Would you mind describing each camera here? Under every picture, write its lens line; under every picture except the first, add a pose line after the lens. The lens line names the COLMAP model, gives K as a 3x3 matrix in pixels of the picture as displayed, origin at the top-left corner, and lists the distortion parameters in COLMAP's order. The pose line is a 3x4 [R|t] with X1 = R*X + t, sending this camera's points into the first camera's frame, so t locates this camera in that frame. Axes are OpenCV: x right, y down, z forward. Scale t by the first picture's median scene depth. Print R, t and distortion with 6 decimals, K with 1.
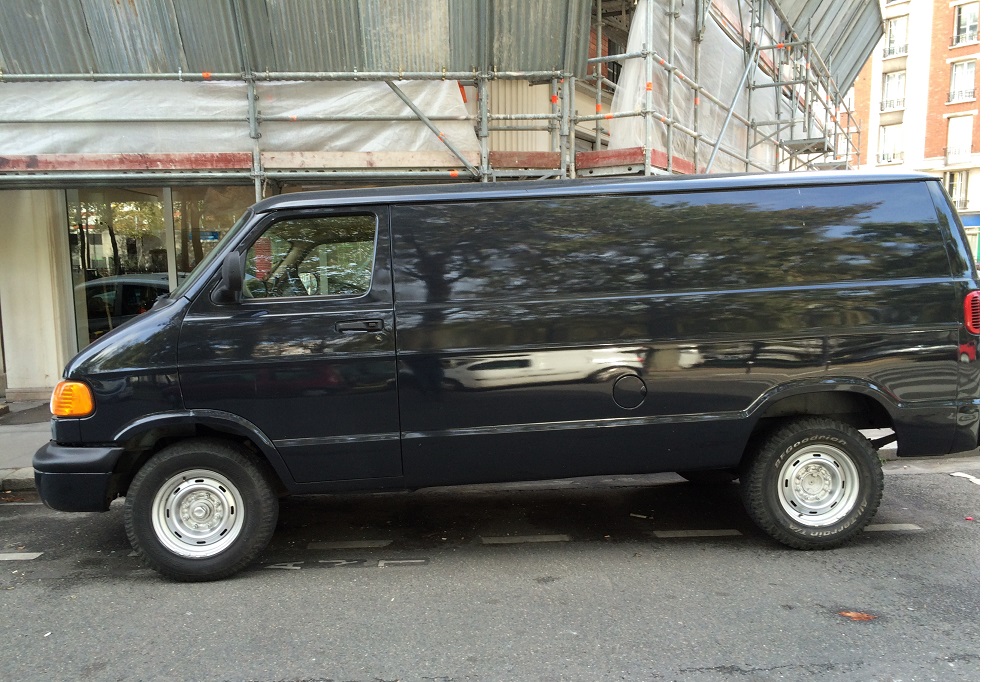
lens RADIAL K [[861.9, 0, 502.4], [0, 861.9, 346.0], [0, 0, 1]] dist [0.060284, 0.001940]
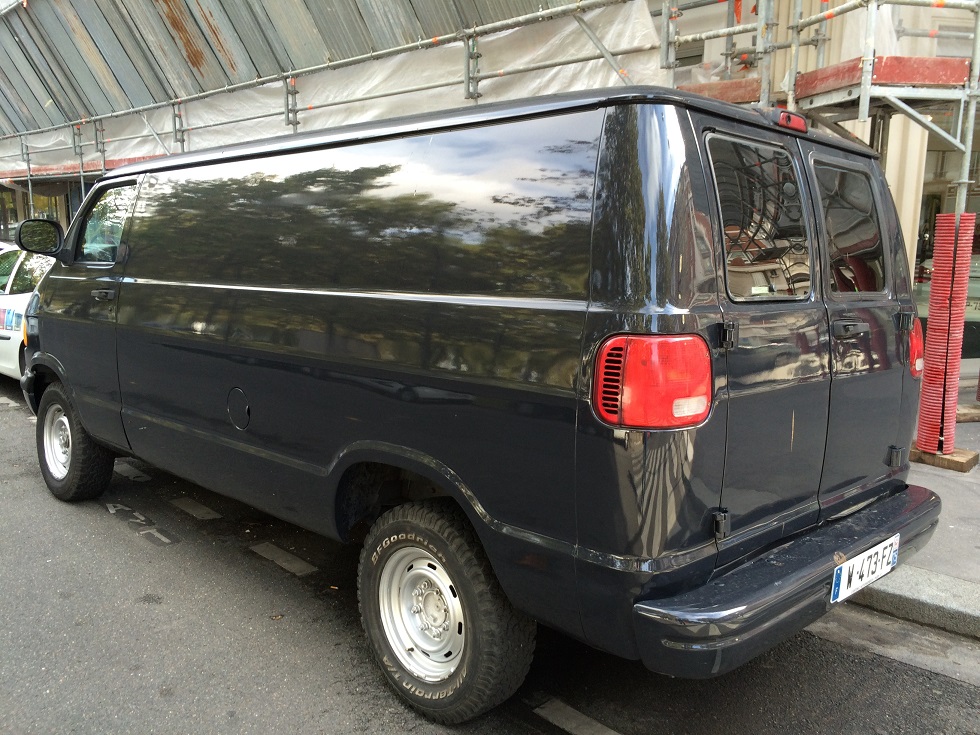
lens RADIAL K [[857.2, 0, 489.6], [0, 857.2, 364.0], [0, 0, 1]] dist [0.002819, 0.003253]
pose [[0.649183, 0.143049, -0.747060, 0.784083], [-0.089802, 0.989702, 0.111474, -0.083078], [0.755312, -0.005279, 0.655344, 0.607841]]
